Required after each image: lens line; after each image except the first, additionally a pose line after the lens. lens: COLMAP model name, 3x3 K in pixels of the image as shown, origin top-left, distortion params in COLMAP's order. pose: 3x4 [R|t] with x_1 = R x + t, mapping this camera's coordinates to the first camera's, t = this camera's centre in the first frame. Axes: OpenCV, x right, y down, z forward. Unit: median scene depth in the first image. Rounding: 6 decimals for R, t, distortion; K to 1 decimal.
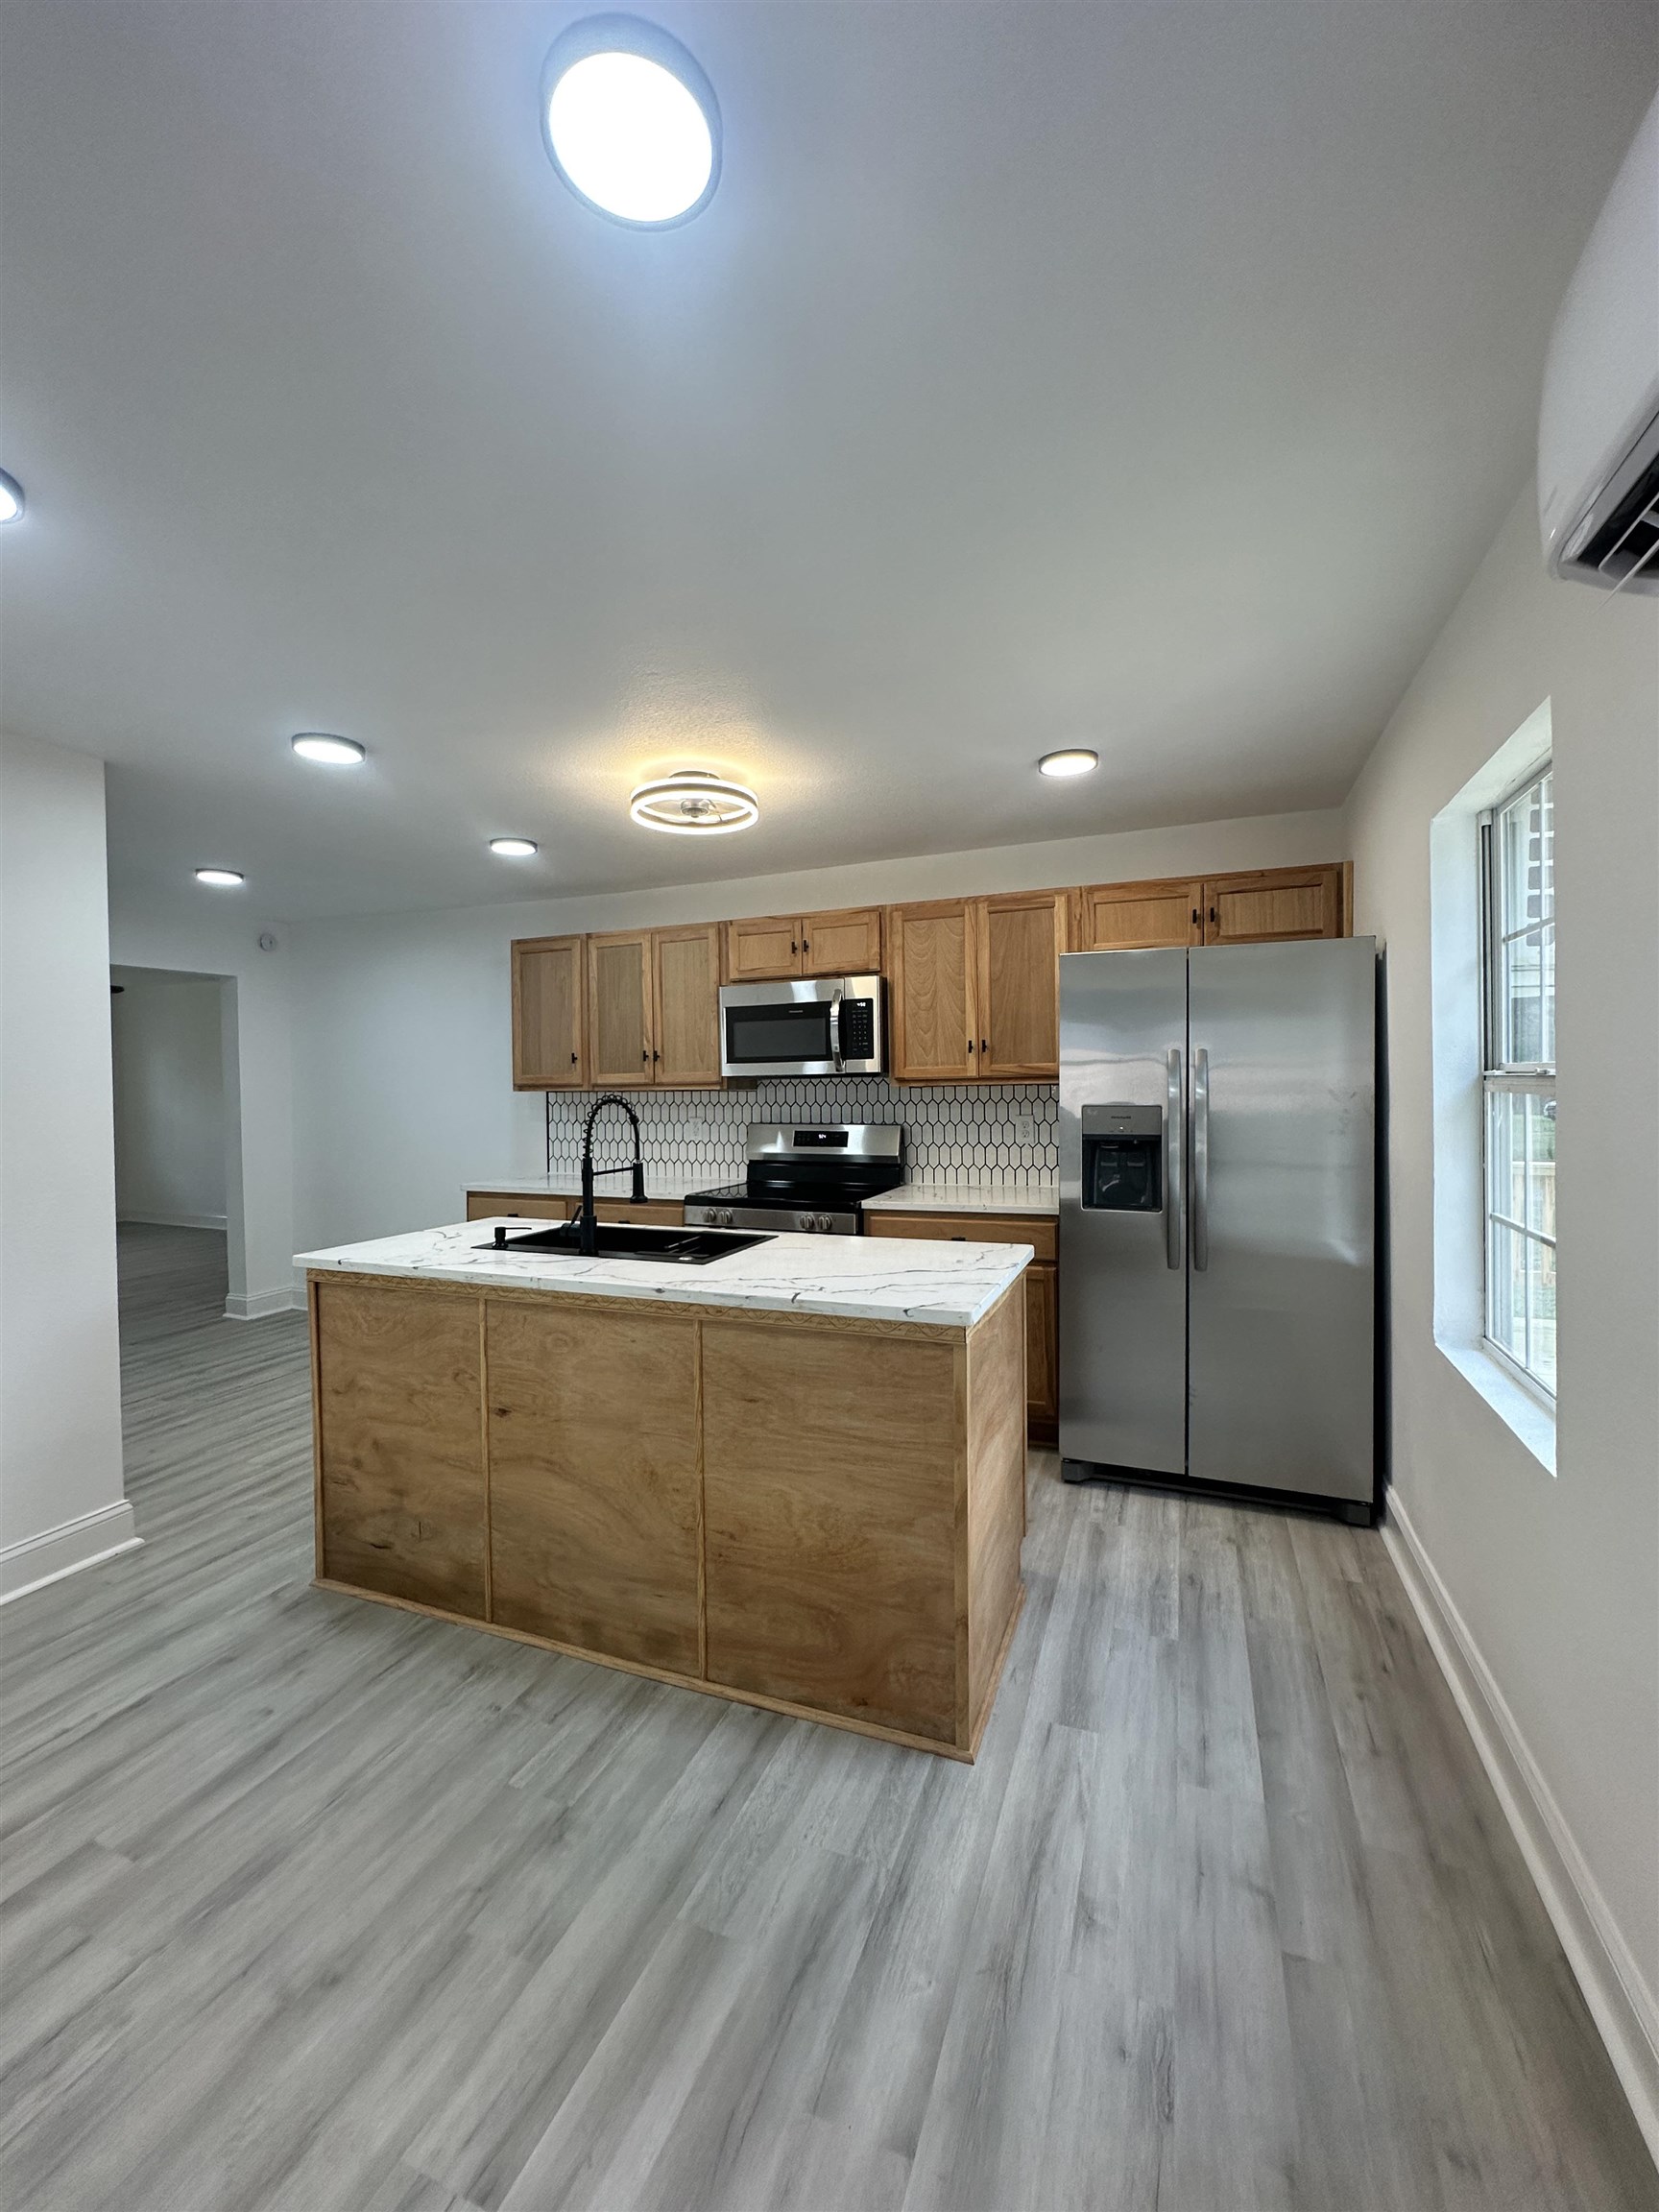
lens RADIAL K [[885.5, 0, 831.1], [0, 885.5, 1104.3], [0, 0, 1]] dist [-0.001535, -0.000144]
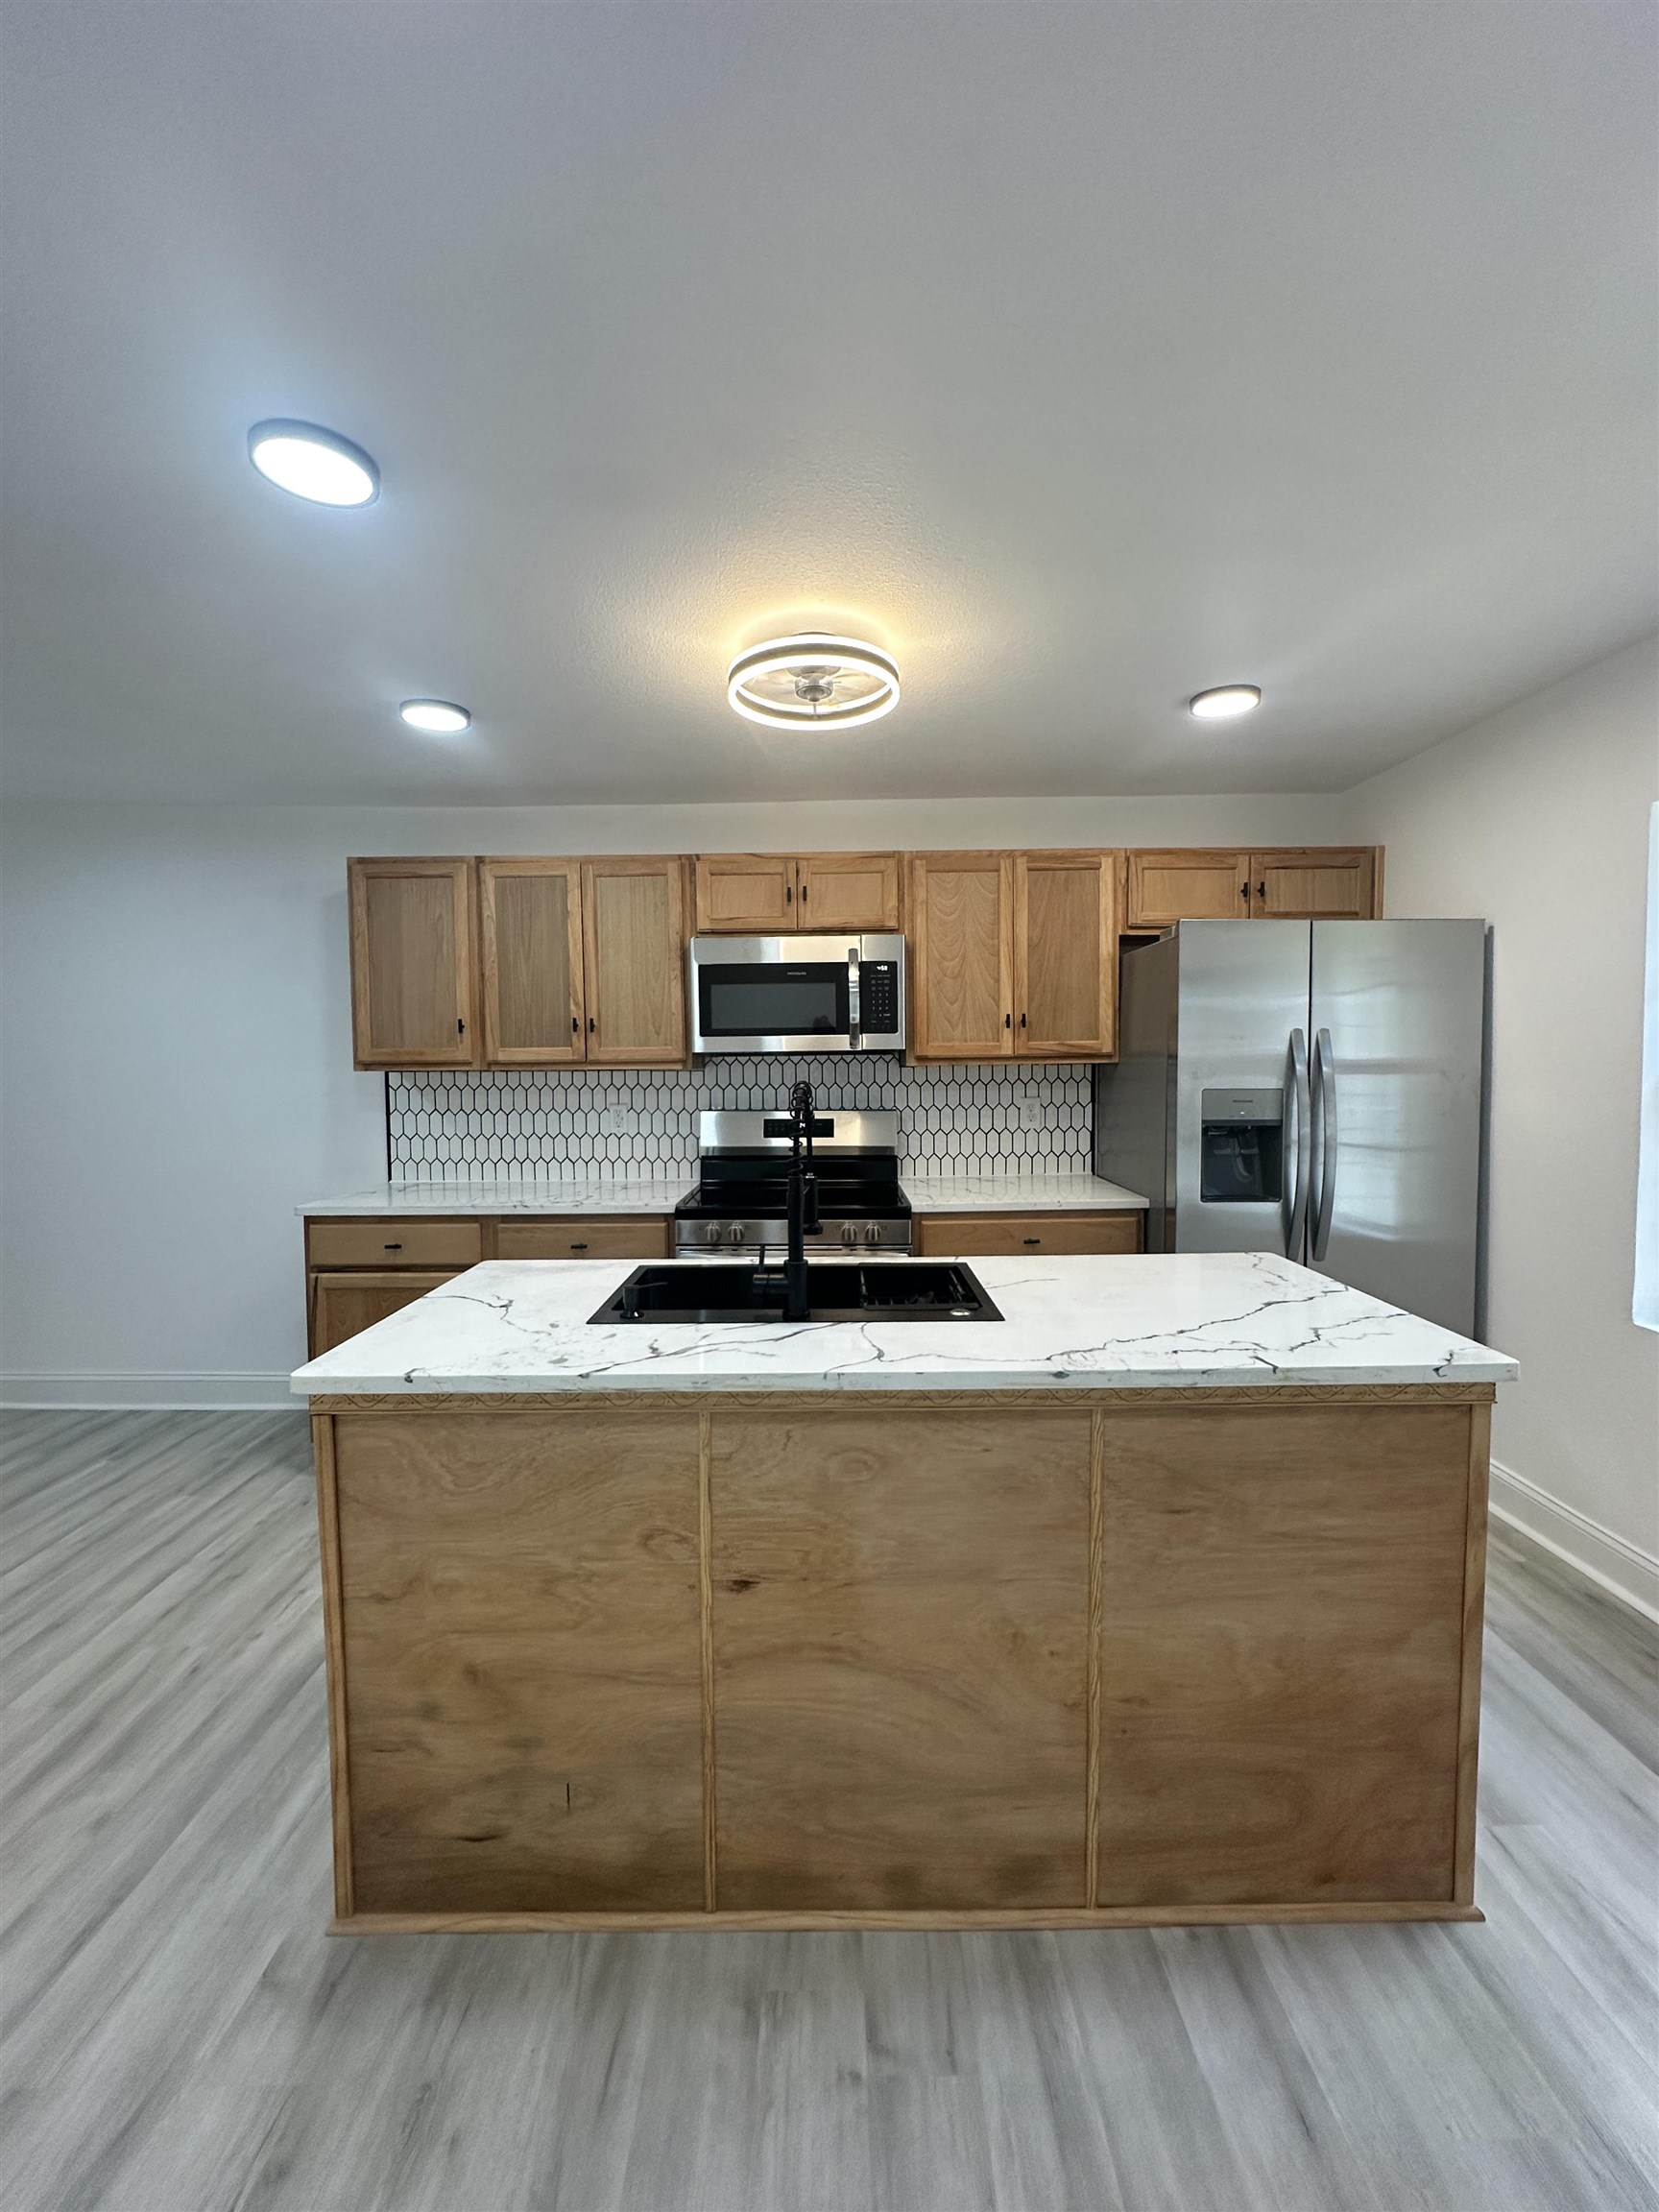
lens RADIAL K [[885.5, 0, 831.1], [0, 885.5, 1104.3], [0, 0, 1]] dist [-0.001535, -0.000144]
pose [[0.929537, -0.014914, 0.368427, -0.404199], [0.004500, 0.999566, 0.029109, -0.010621], [-0.368701, -0.025400, 0.929201, 0.297154]]
